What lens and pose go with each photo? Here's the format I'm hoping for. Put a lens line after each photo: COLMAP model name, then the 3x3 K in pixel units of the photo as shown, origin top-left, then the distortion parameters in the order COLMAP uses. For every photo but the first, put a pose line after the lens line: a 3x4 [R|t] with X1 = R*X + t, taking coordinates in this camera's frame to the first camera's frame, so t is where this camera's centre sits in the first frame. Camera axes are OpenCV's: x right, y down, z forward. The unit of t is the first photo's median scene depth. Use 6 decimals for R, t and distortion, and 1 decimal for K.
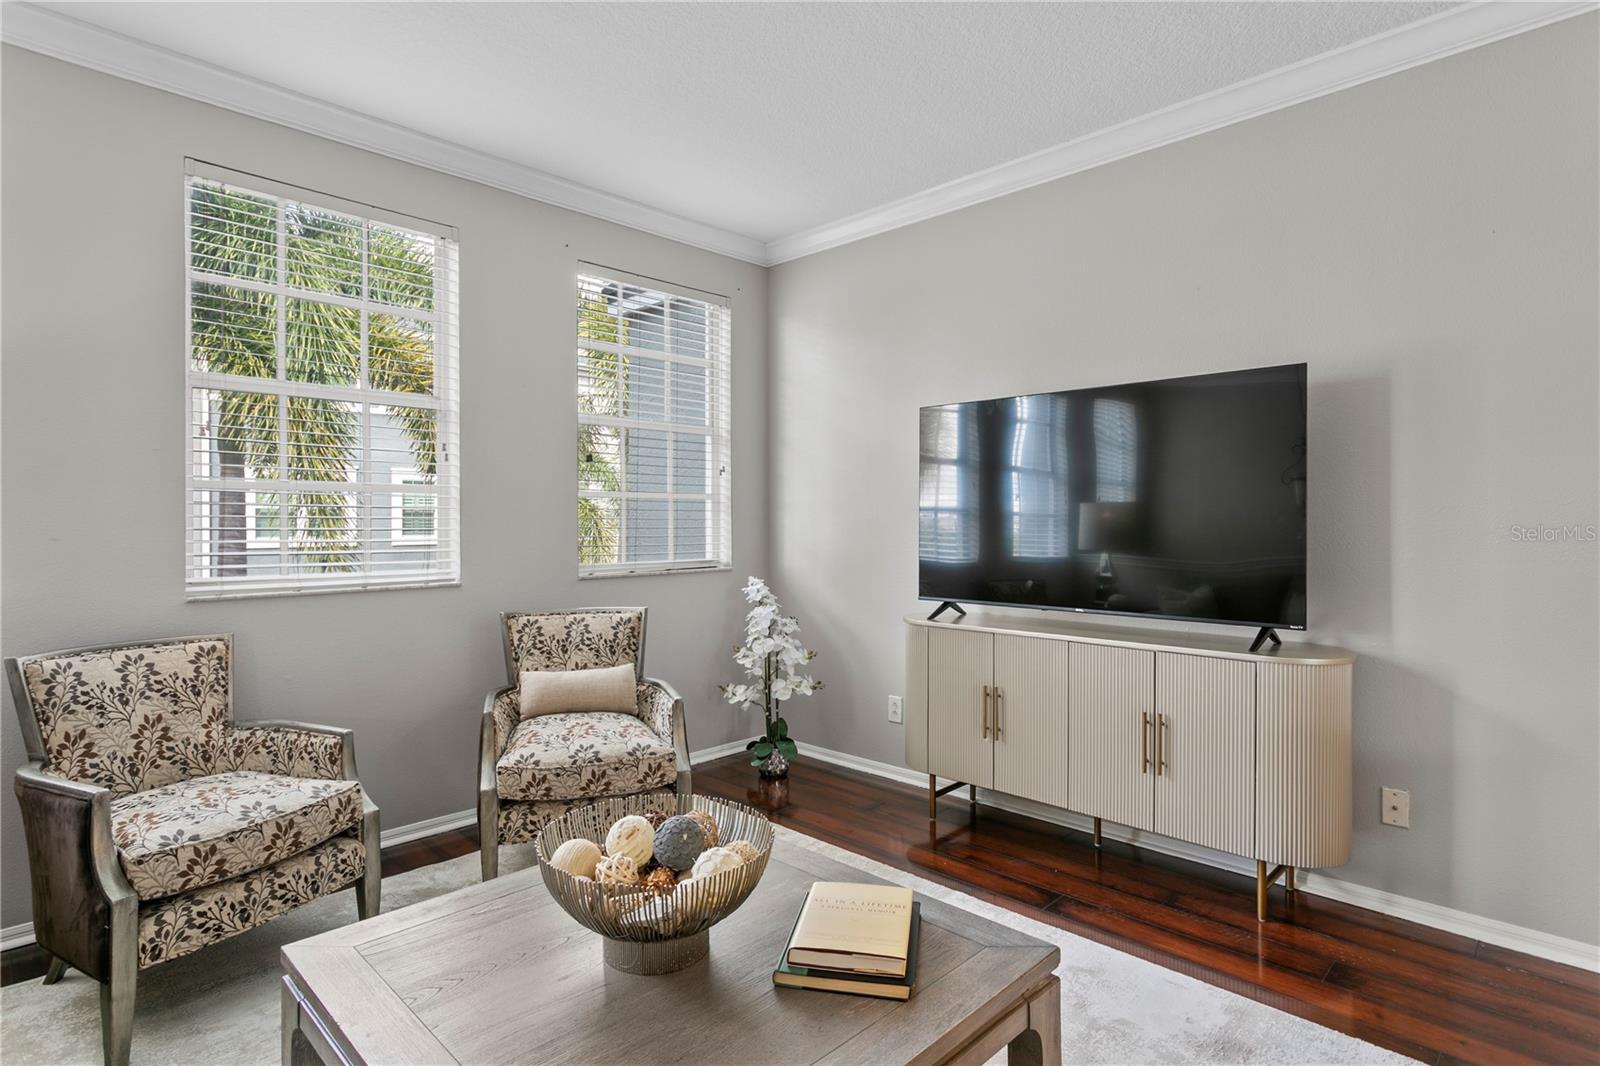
lens RADIAL K [[803.9, 0, 757.9], [0, 803.9, 530.9], [0, 0, 1]] dist [-0.005669, 0.000383]
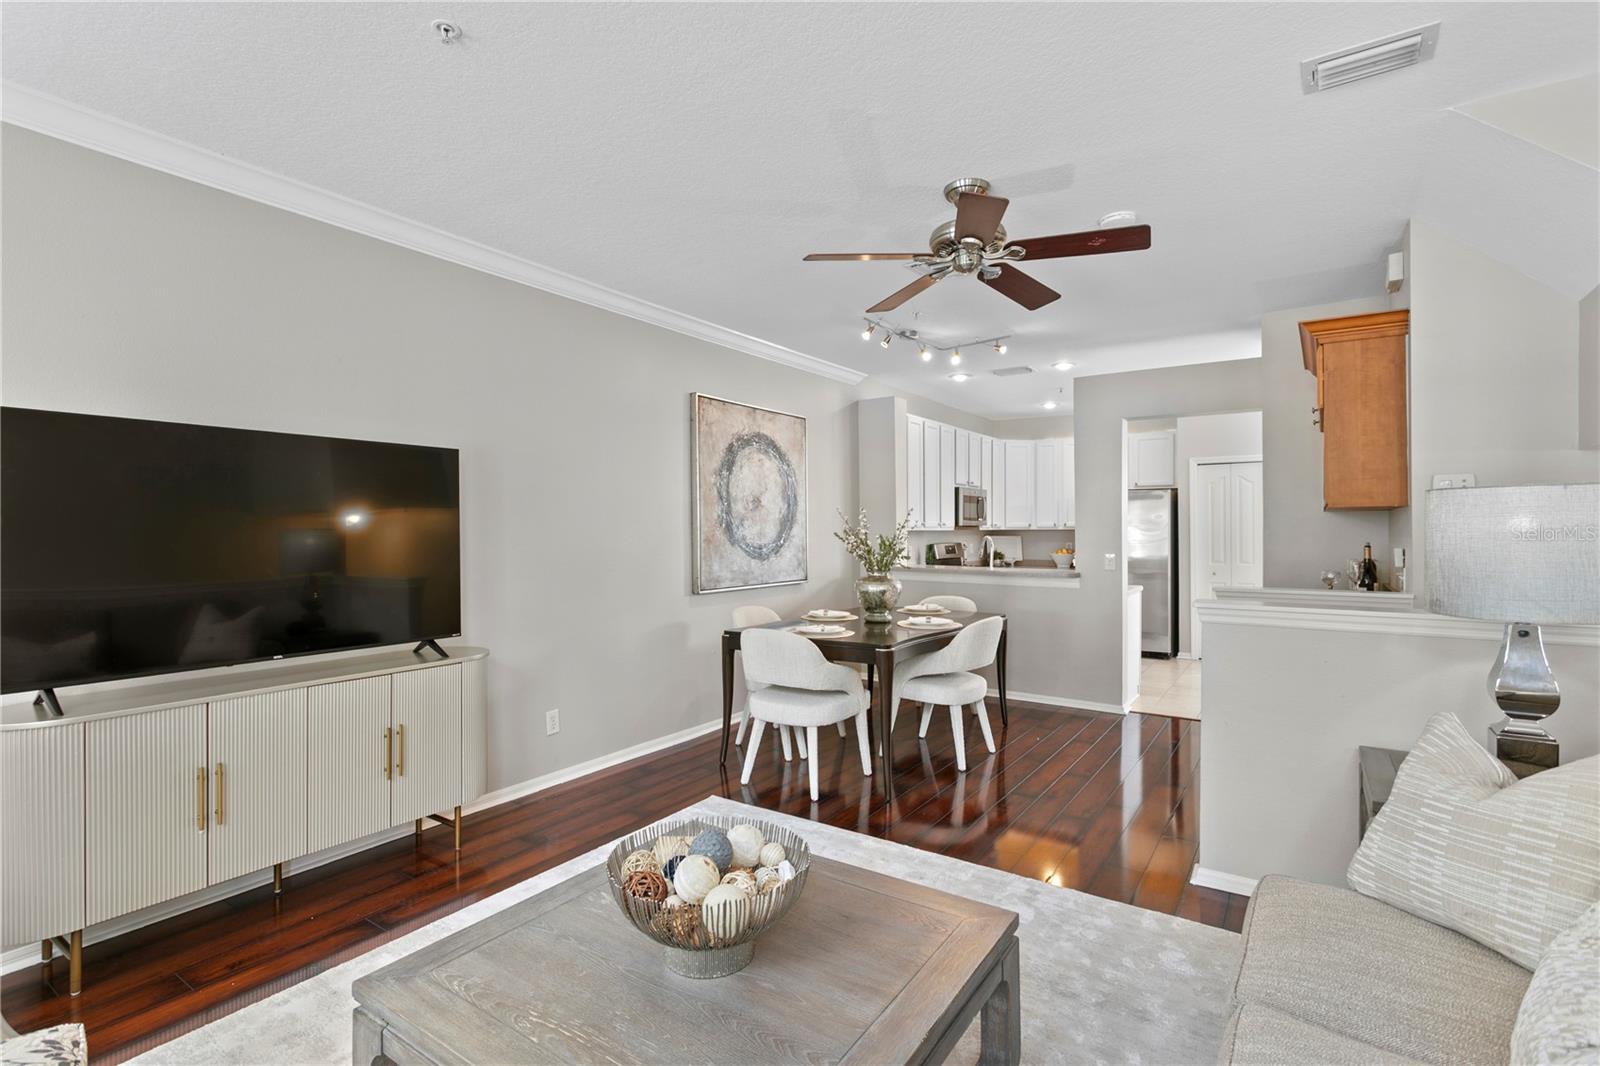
lens RADIAL K [[757.9, 0, 784.7], [0, 757.9, 533.8], [0, 0, 1]] dist [0.001337, 0.002695]
pose [[-0.186687, -0.002248, 0.982417, -0.708599], [0.013747, 0.999893, 0.004900, -0.054061], [-0.982323, 0.014420, -0.186636, 0.629684]]
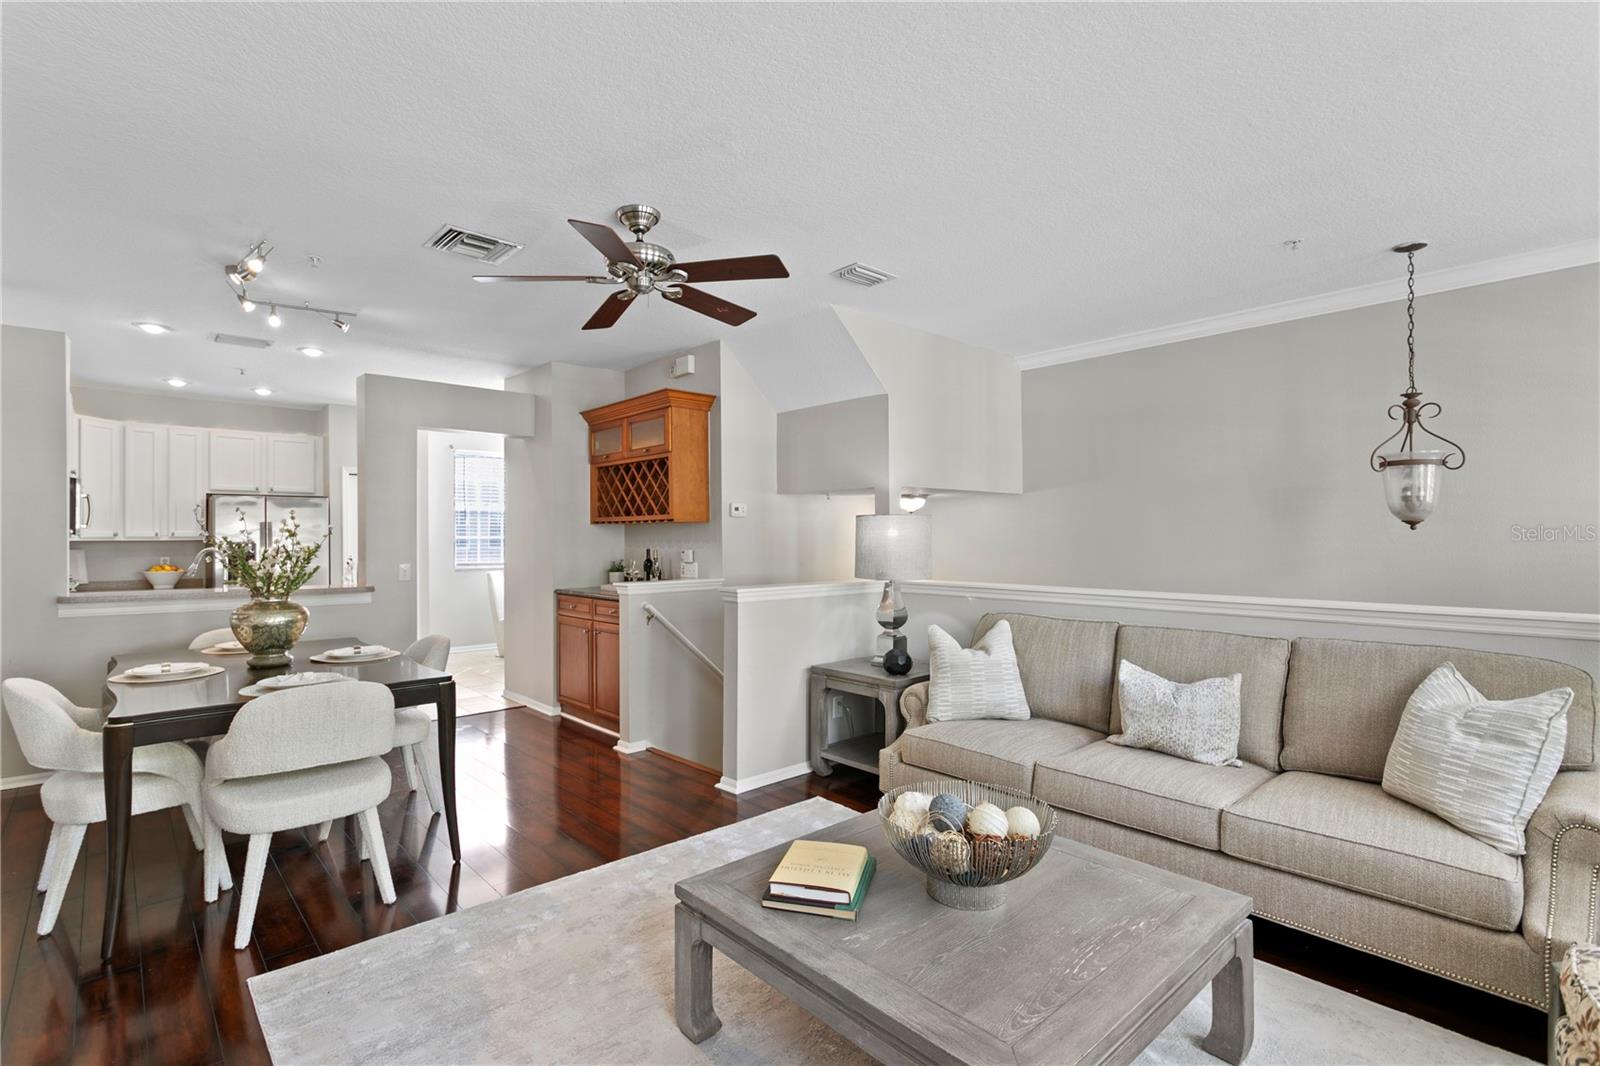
lens RADIAL K [[757.9, 0, 787.1], [0, 757.9, 532.0], [0, 0, 1]] dist [0.001337, 0.002695]
pose [[-0.998909, 0.007852, 0.046043, 0.072651], [0.008022, 0.999962, 0.003513, -0.059952], [-0.046013, 0.003878, -0.998933, 1.337679]]
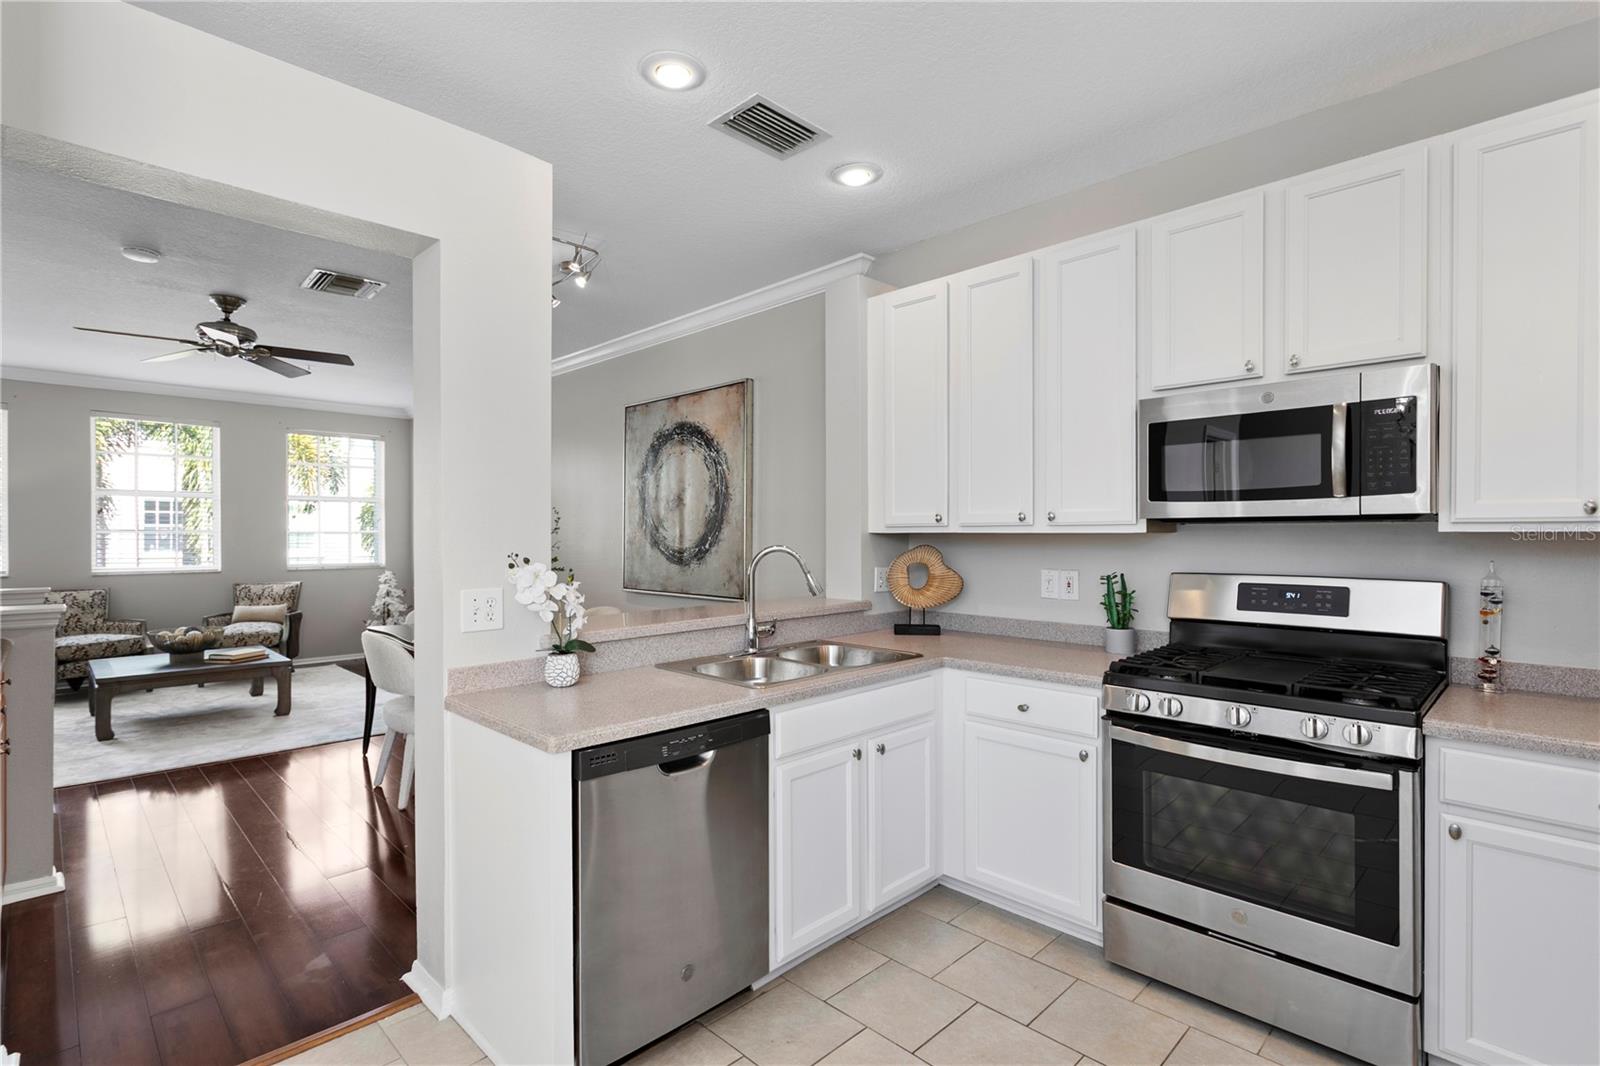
lens RADIAL K [[757.9, 0, 776.6], [0, 757.9, 540.6], [0, 0, 1]] dist [0.001337, 0.002695]
pose [[0.999981, 0.003231, -0.005228, 1.579692], [-0.003245, 0.999991, -0.002697, -0.030067], [0.005219, 0.002714, 0.999983, -1.525638]]
